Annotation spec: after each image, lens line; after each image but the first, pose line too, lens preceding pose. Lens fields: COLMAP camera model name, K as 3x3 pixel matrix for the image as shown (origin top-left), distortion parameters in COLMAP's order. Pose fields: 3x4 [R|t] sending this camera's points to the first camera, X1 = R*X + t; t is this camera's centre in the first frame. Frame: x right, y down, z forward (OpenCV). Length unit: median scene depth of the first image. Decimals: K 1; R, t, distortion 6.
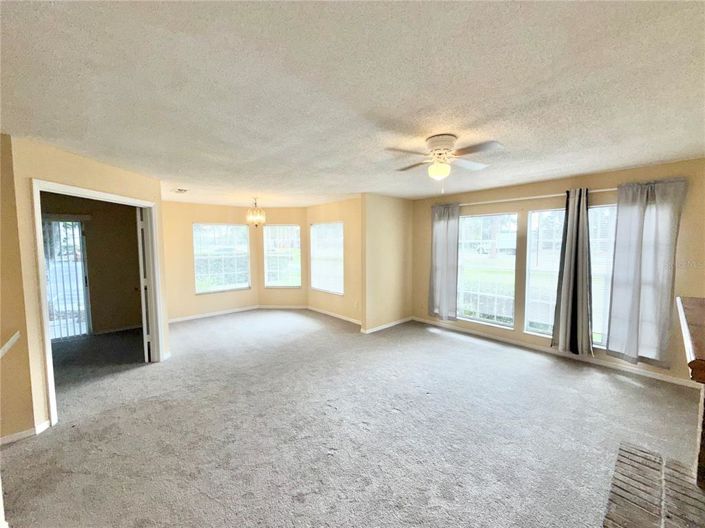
lens RADIAL K [[283.0, 0, 352.0], [0, 283.0, 262.9], [0, 0, 1]] dist [-0.003744, 0.000198]
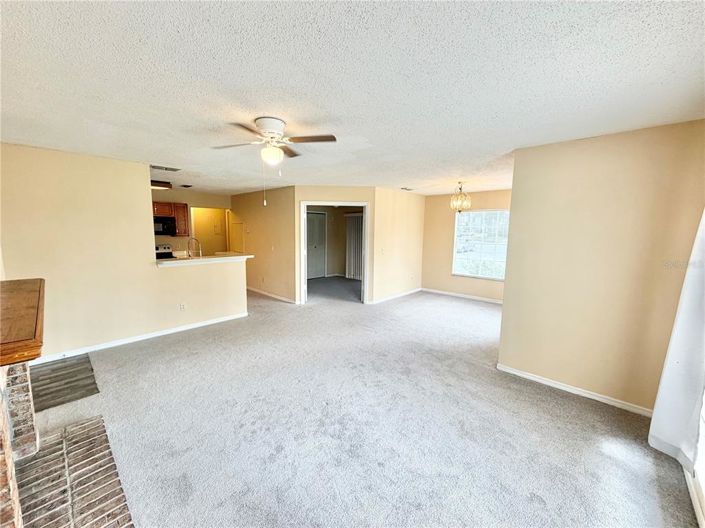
lens RADIAL K [[283.0, 0, 350.9], [0, 283.0, 264.2], [0, 0, 1]] dist [-0.003744, 0.000198]
pose [[0.093992, 0.128256, -0.987277, 0.613828], [-0.084466, 0.989119, 0.120454, -0.039148], [0.991983, 0.072069, 0.103803, 0.544295]]
